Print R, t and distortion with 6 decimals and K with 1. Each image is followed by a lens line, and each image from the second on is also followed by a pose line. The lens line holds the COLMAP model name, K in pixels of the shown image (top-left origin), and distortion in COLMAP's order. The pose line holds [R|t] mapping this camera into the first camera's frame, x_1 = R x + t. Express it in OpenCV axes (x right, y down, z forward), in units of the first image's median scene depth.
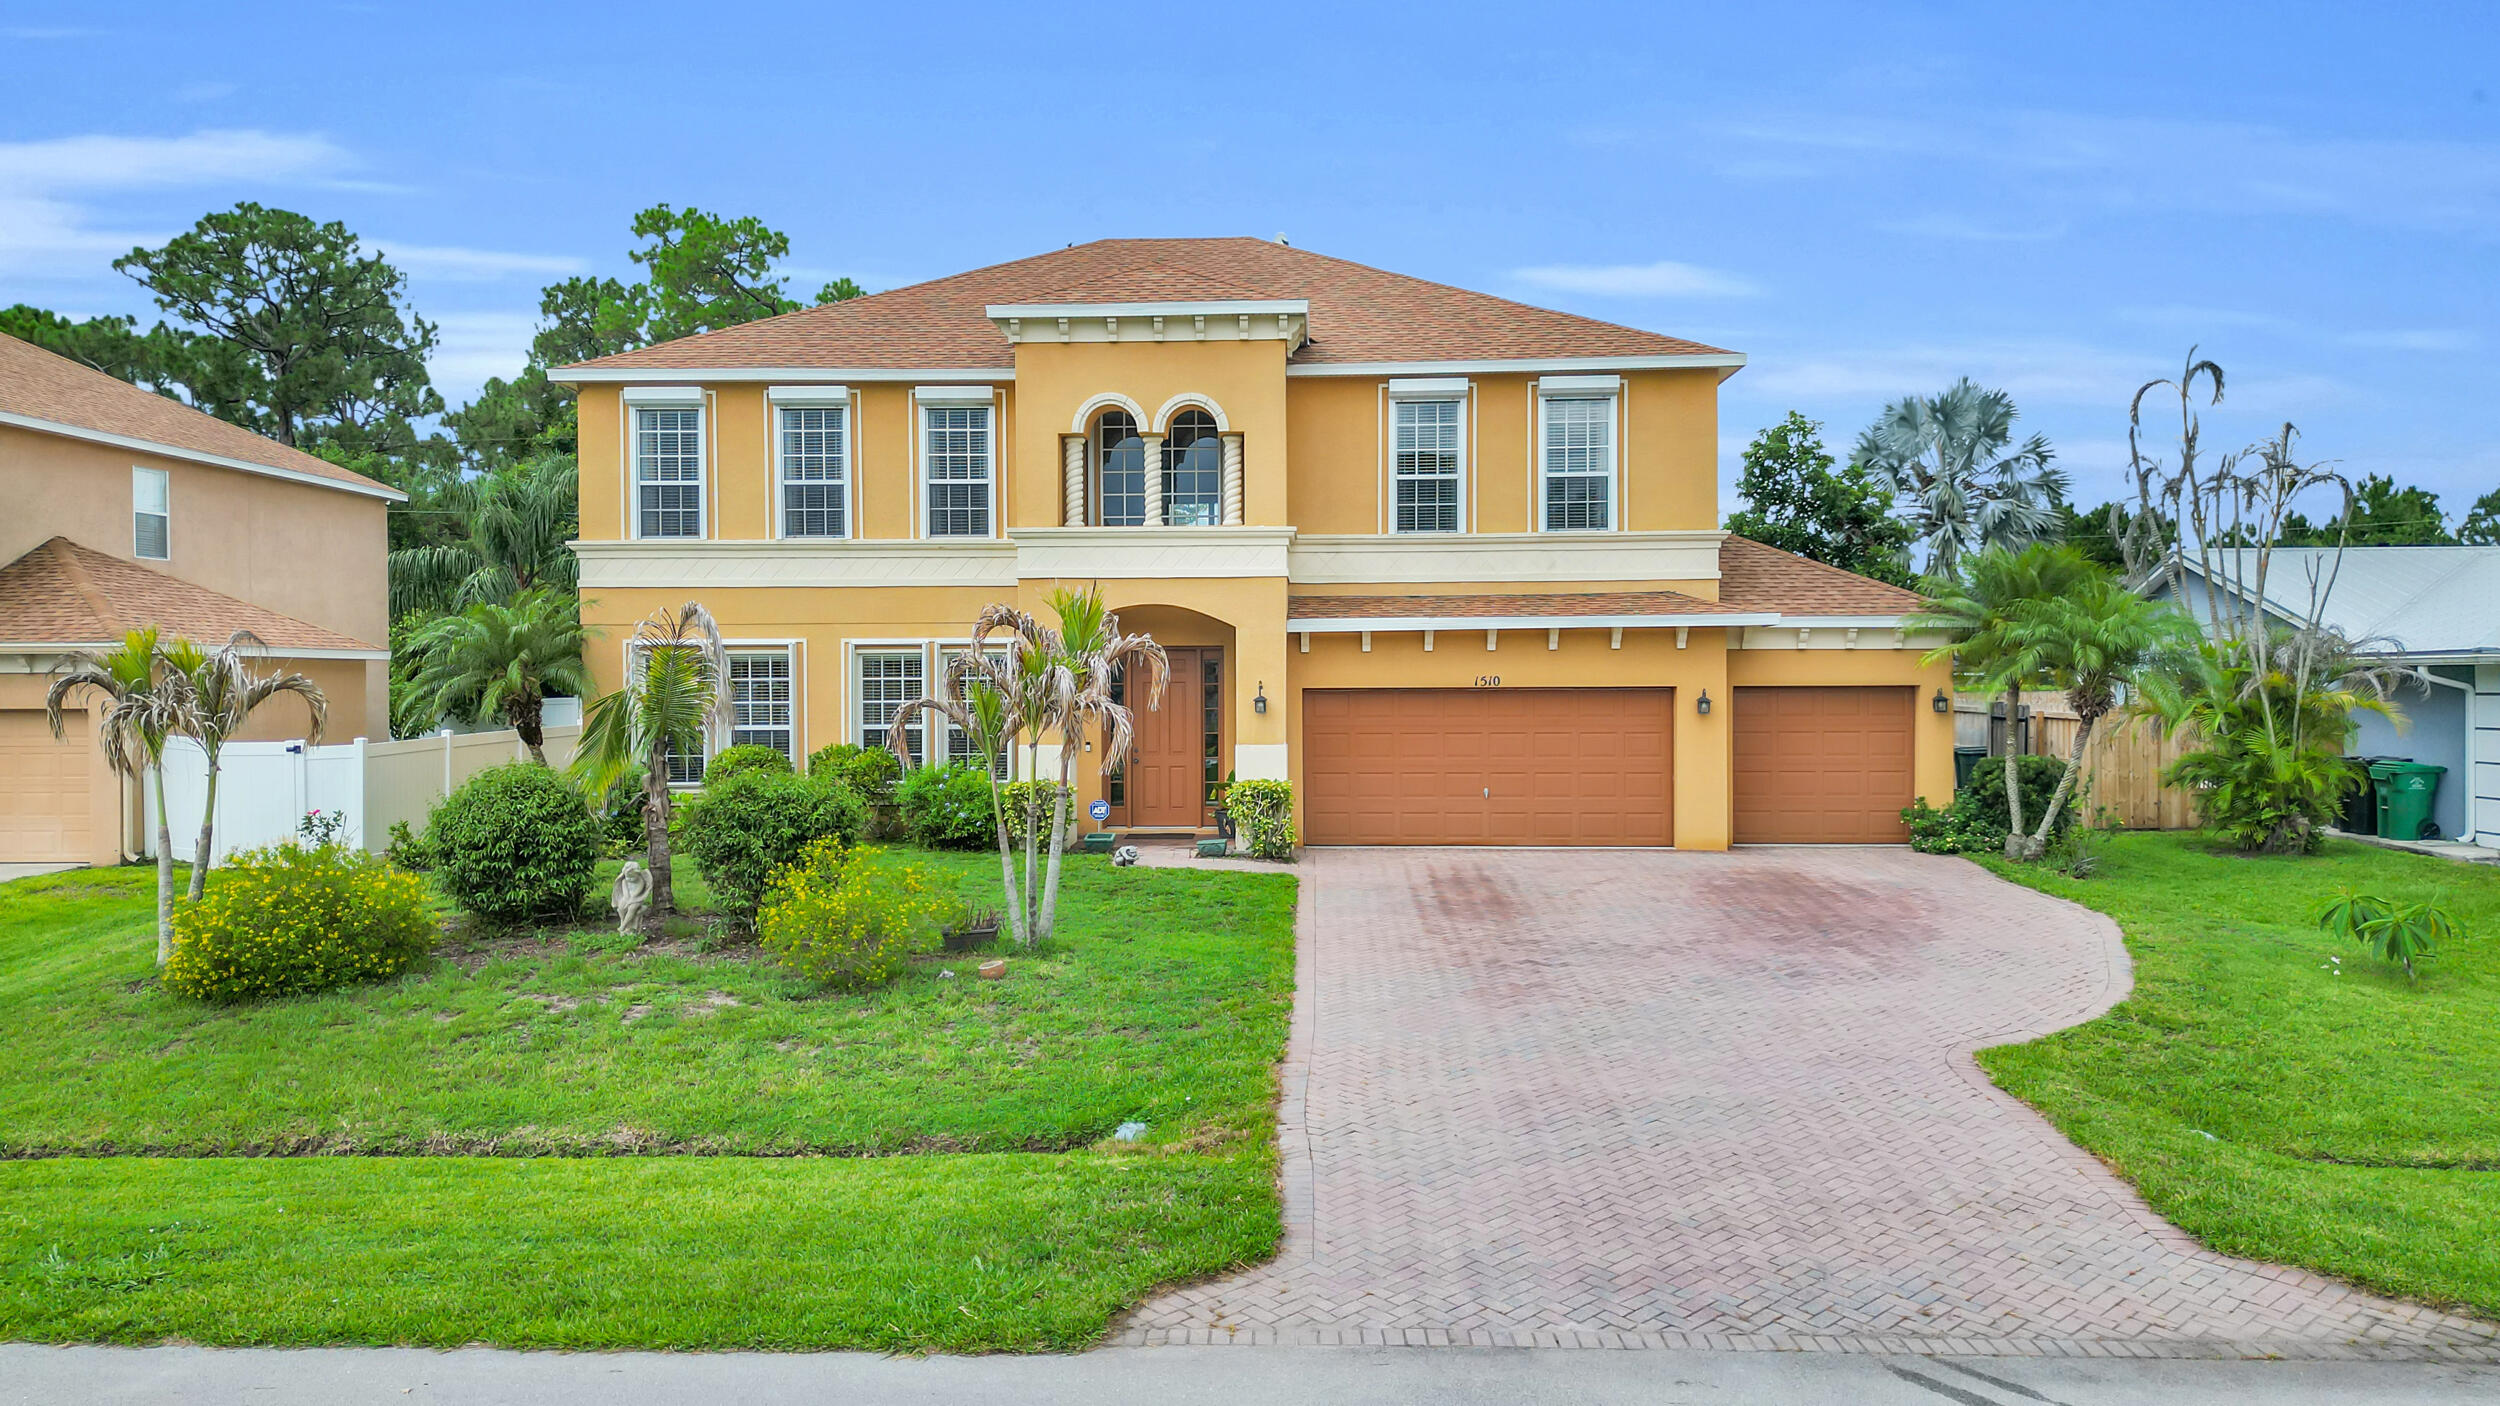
lens RADIAL K [[1872.9, 0, 1250.0], [0, 1872.9, 703.0], [0, 0, 1]] dist [0.063743, -0.056583]
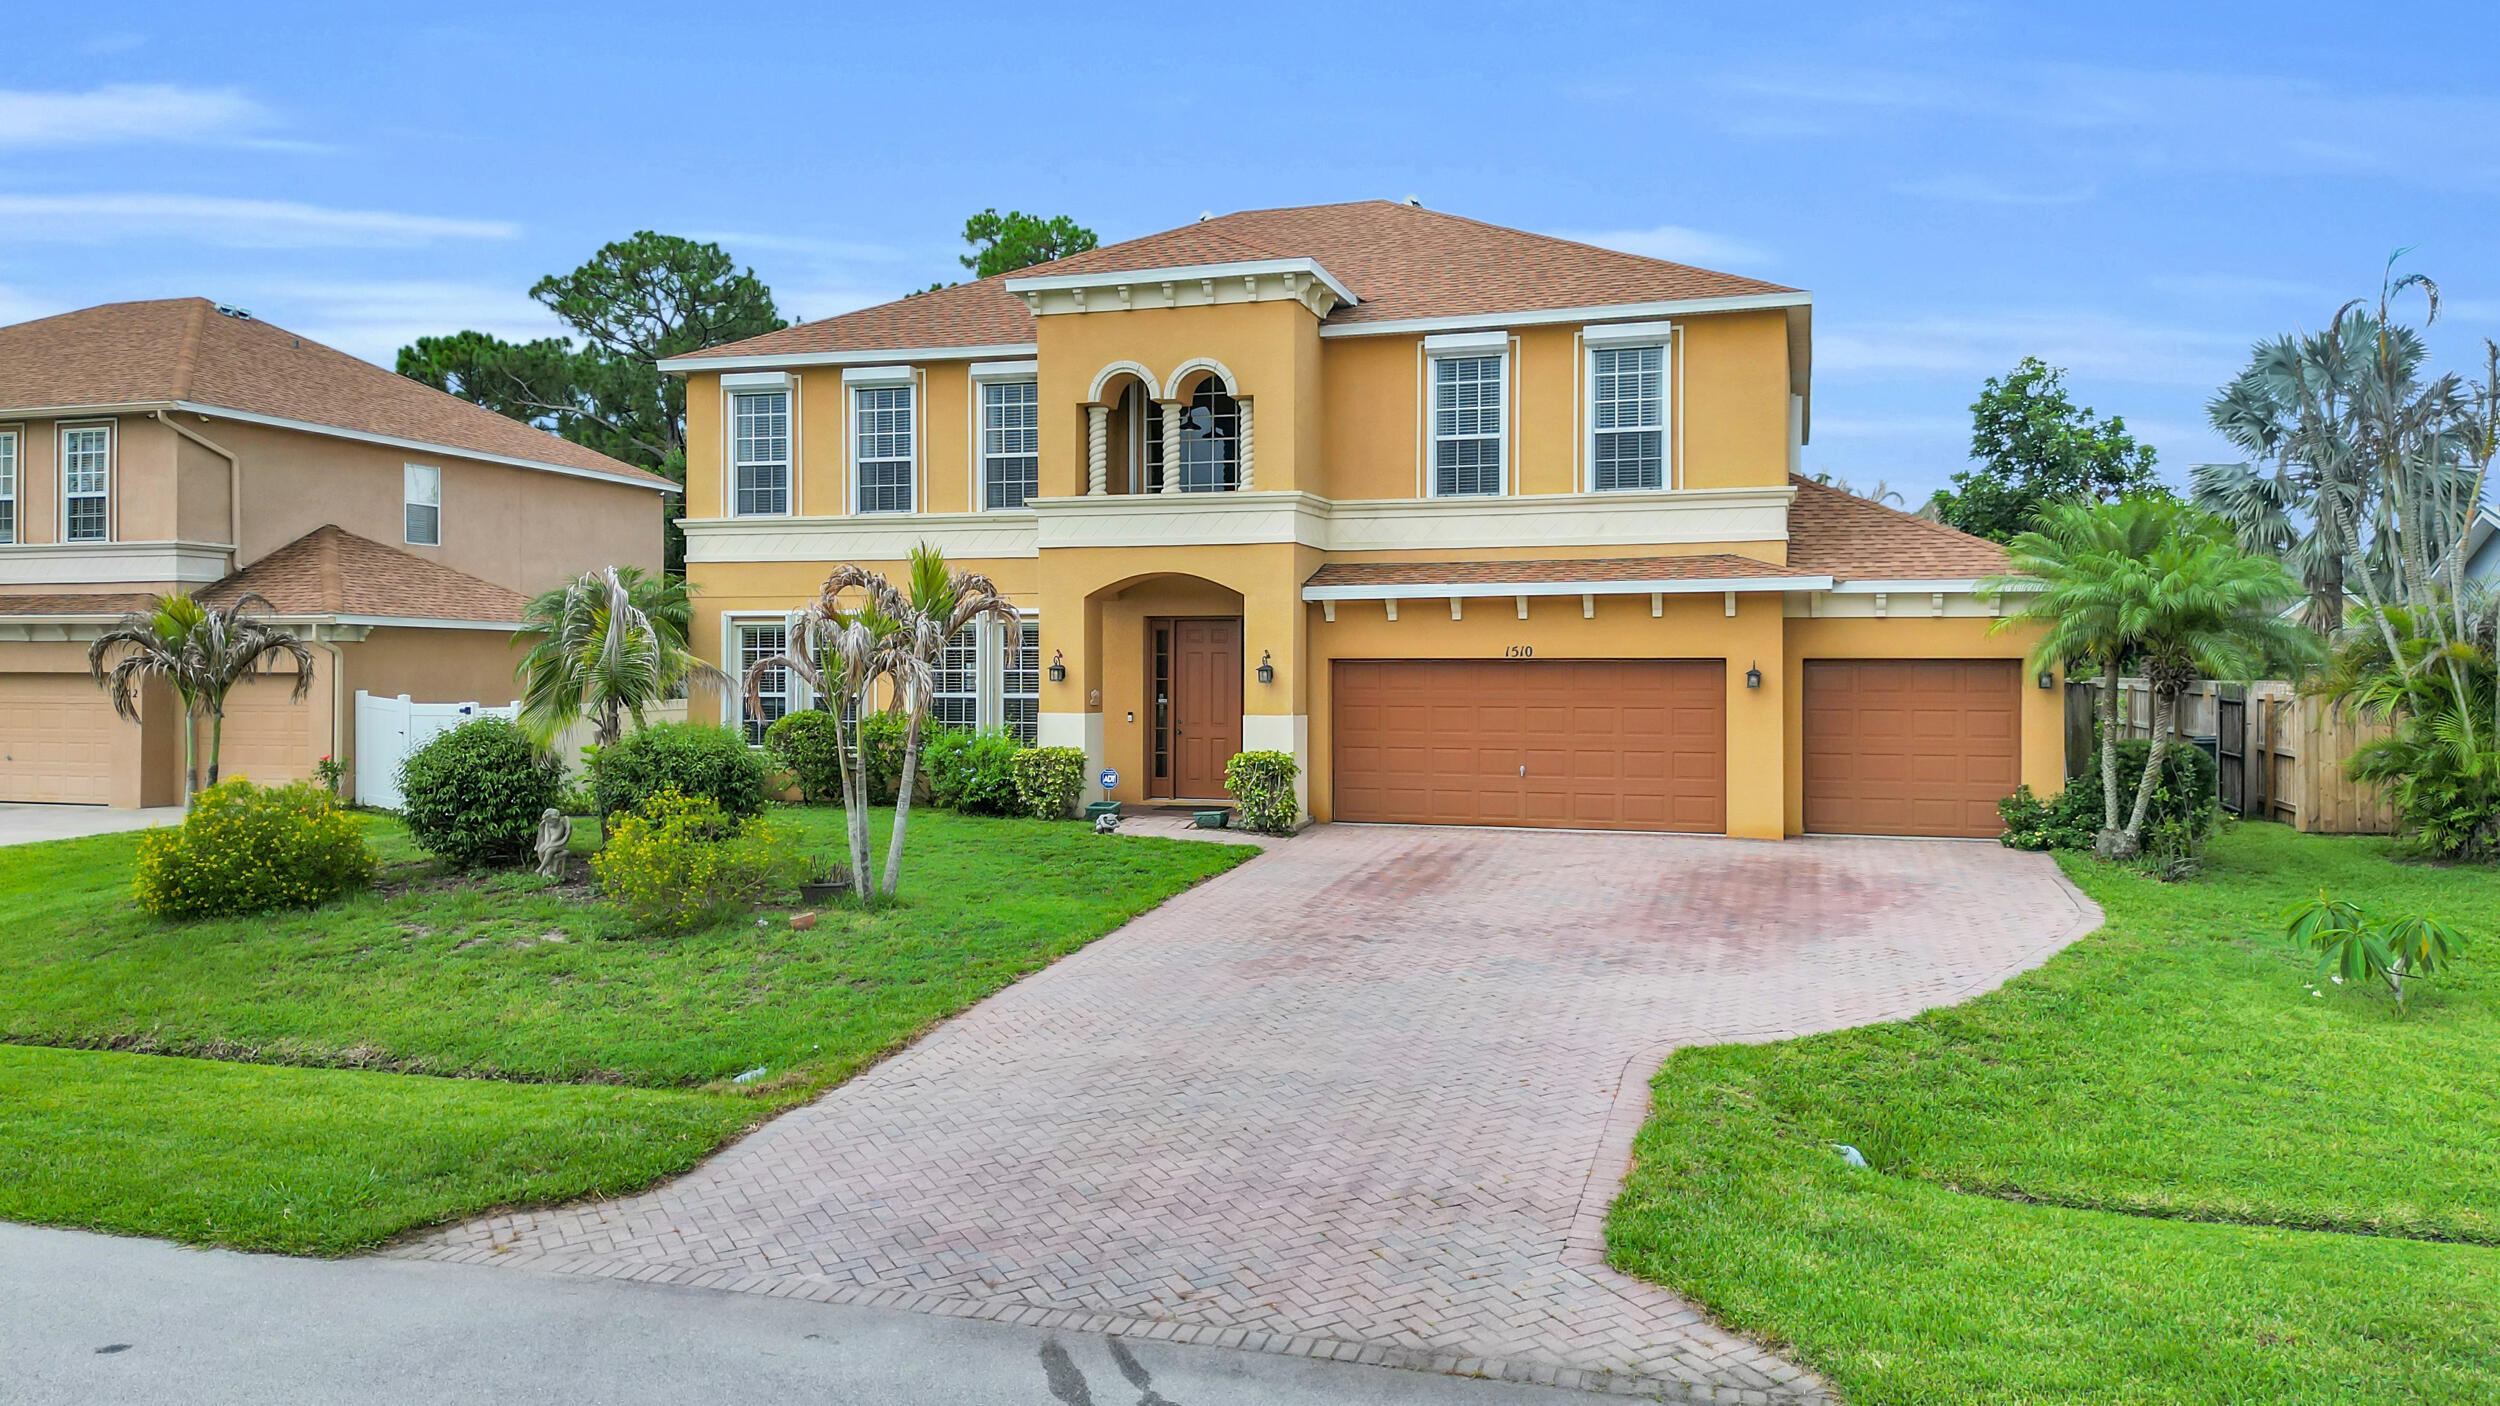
lens RADIAL K [[1899.6, 0, 1251.9], [0, 1899.6, 670.3], [0, 0, 1]] dist [0.069613, -0.065616]
pose [[0.961898, 0.005584, -0.273352, 0.265241], [-0.009692, 0.999859, -0.013681, 0.012537], [0.273237, 0.015810, 0.961817, 0.045508]]
